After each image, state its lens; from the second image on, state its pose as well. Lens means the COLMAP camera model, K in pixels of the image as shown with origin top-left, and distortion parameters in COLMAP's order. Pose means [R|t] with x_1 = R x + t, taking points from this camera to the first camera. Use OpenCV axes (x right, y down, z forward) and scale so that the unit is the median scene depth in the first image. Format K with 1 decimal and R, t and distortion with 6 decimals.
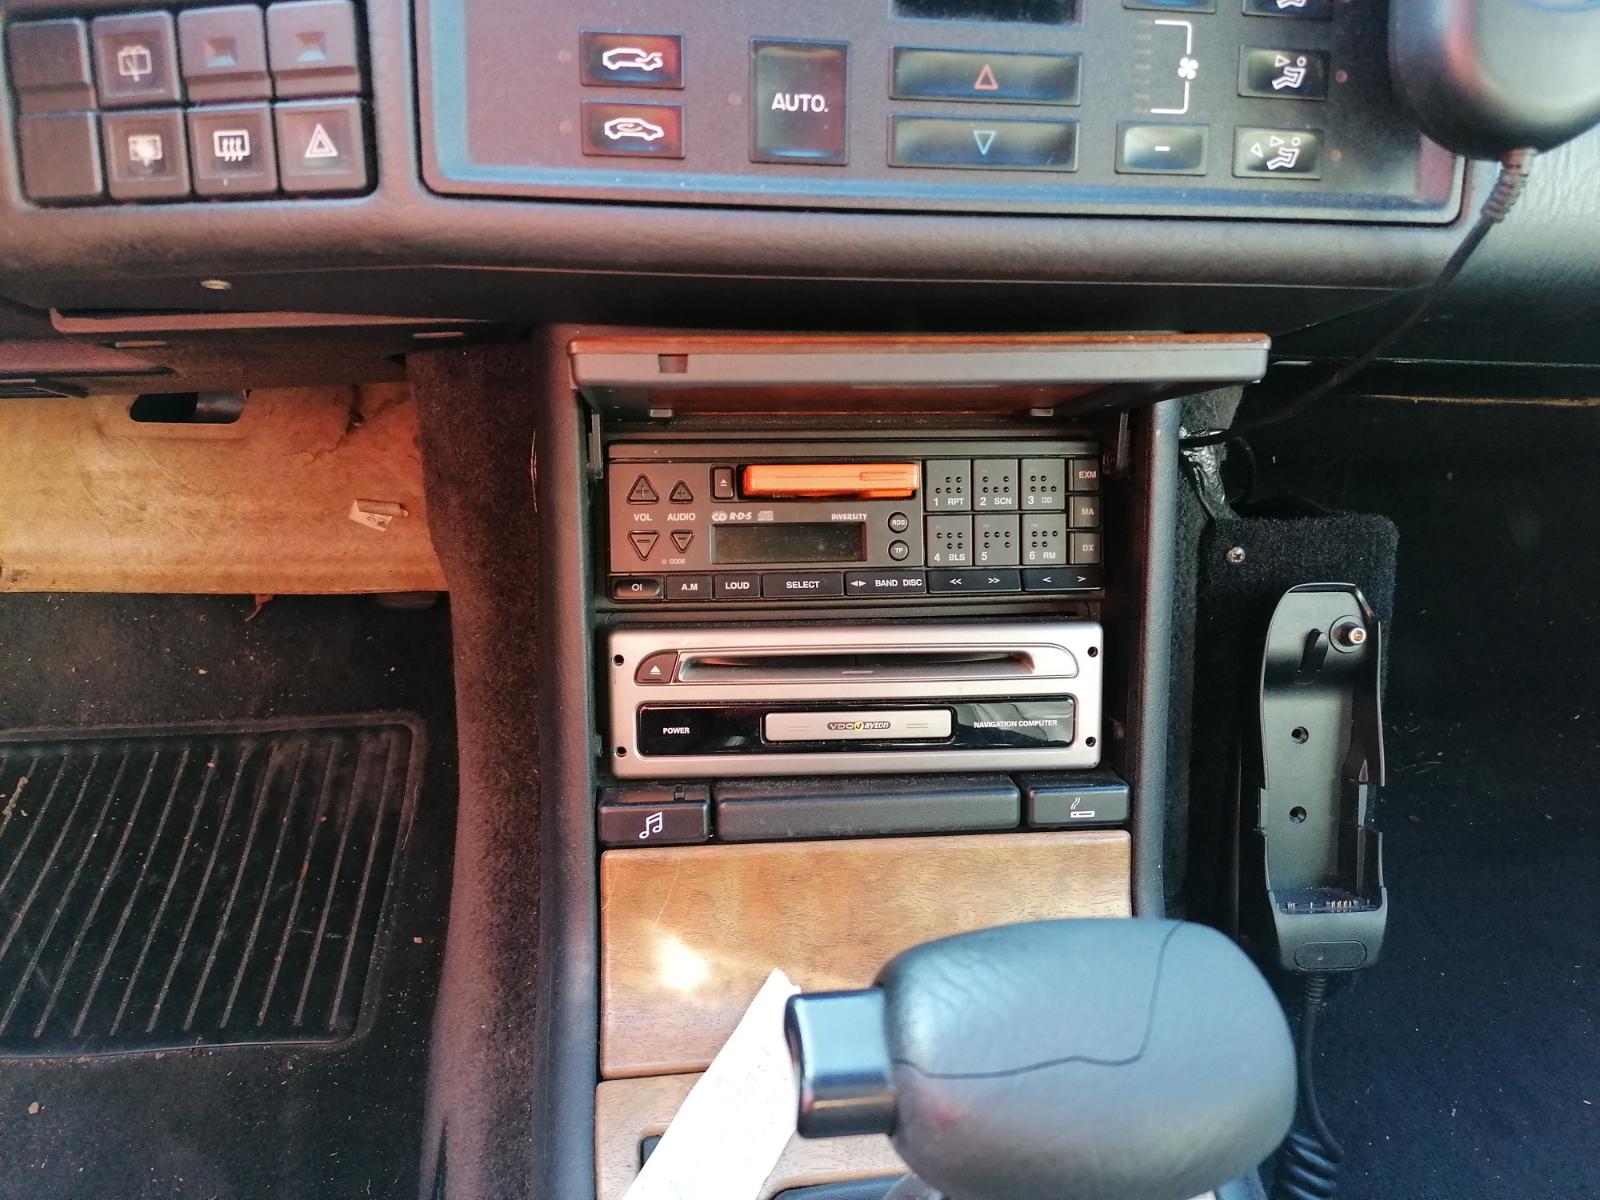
lens RADIAL K [[1184.0, 0, 794.7], [0, 1184.0, 600.6], [0, 0, 1]] dist [0.071945, -0.102212]
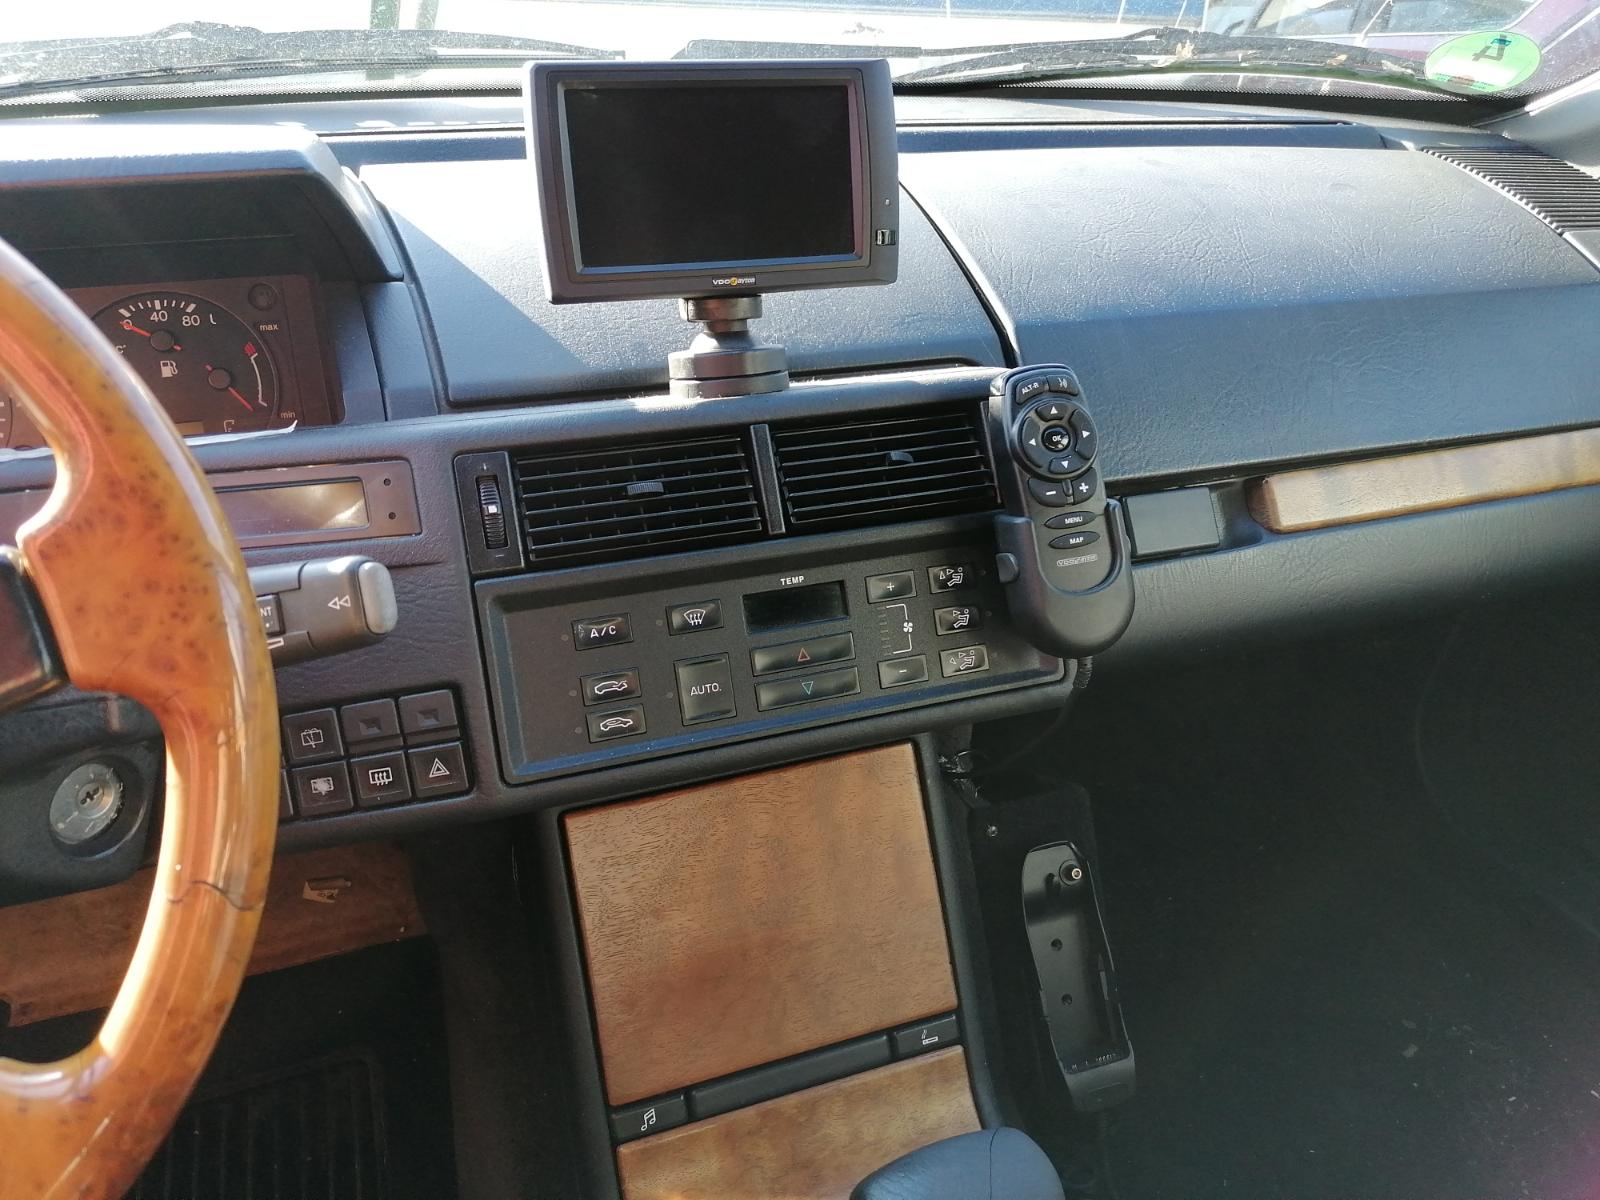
lens RADIAL K [[1184.0, 0, 794.7], [0, 1184.0, 600.6], [0, 0, 1]] dist [0.071945, -0.102212]
pose [[0.969426, -0.153659, 0.191318, -0.123978], [0.178891, 0.976226, -0.122395, -0.205840], [-0.167963, 0.152878, 0.973867, -0.511386]]
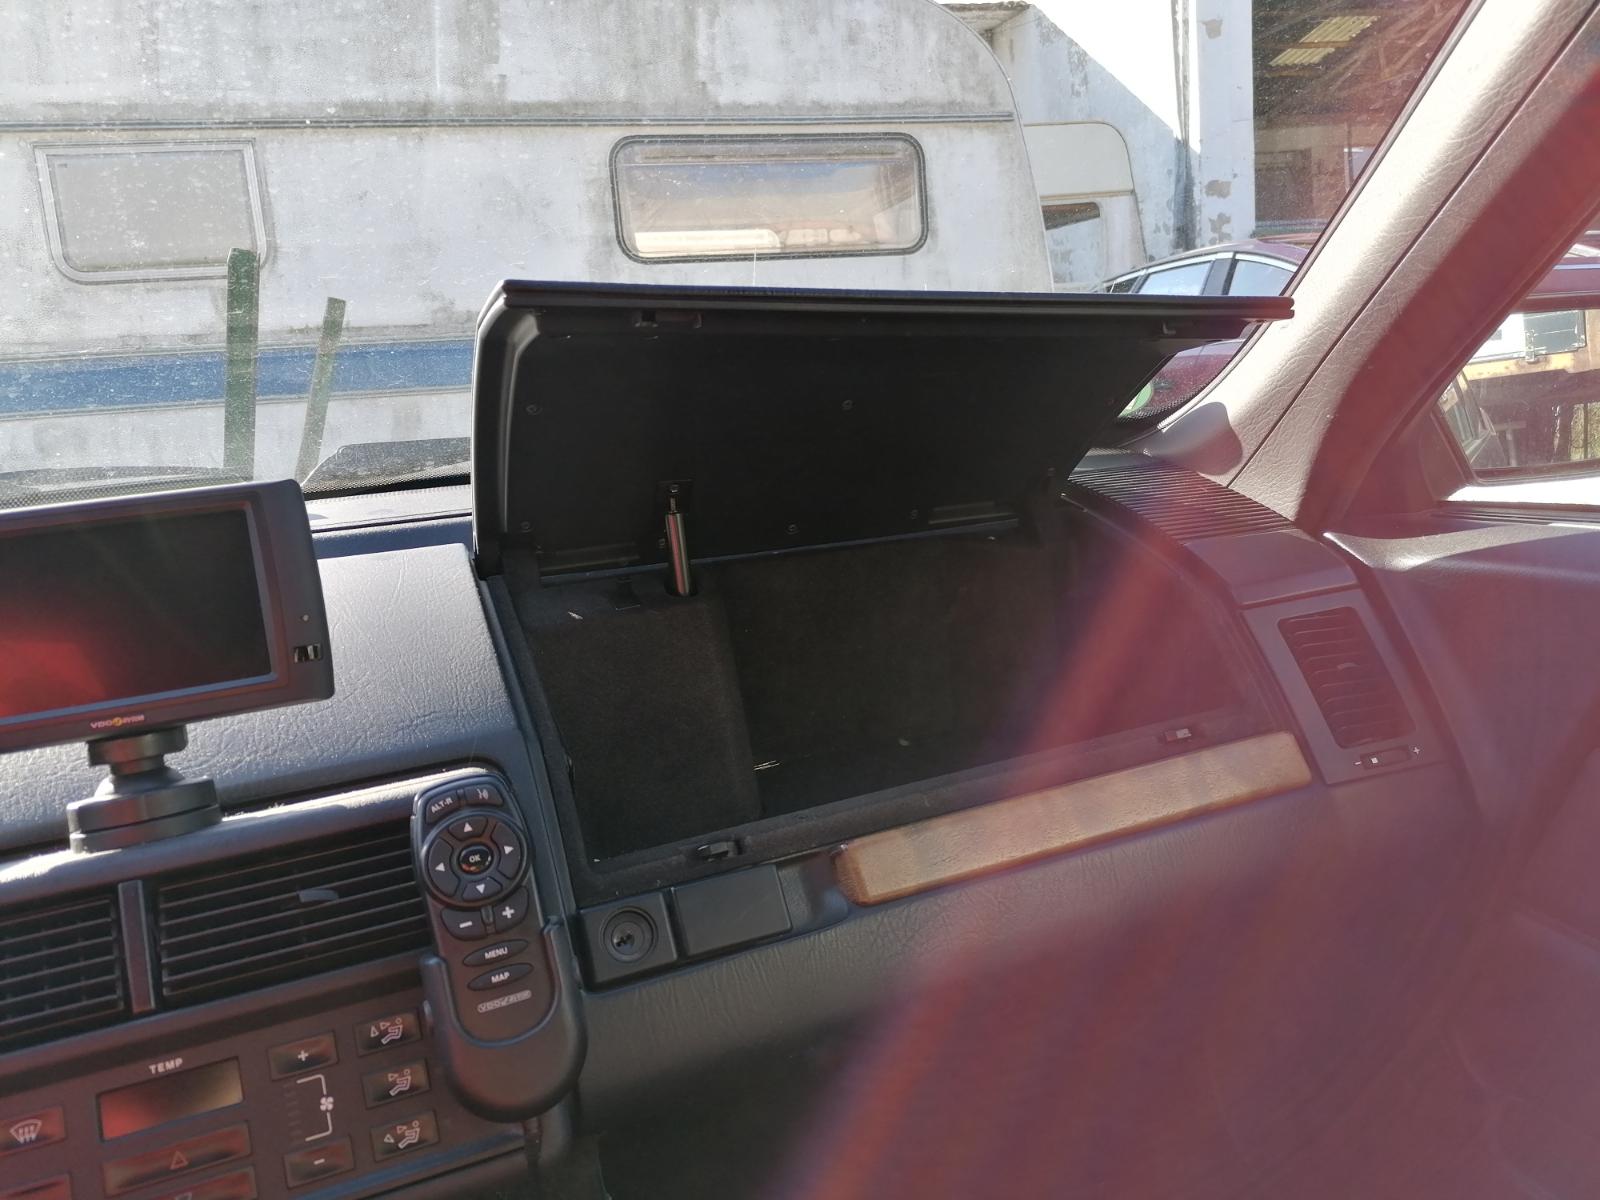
lens RADIAL K [[1184.0, 0, 794.7], [0, 1184.0, 600.6], [0, 0, 1]] dist [0.071945, -0.102212]
pose [[0.947285, -0.198597, 0.251415, 0.444036], [0.283435, 0.885325, -0.368597, -0.196378], [-0.149381, 0.420427, 0.894945, -0.500762]]
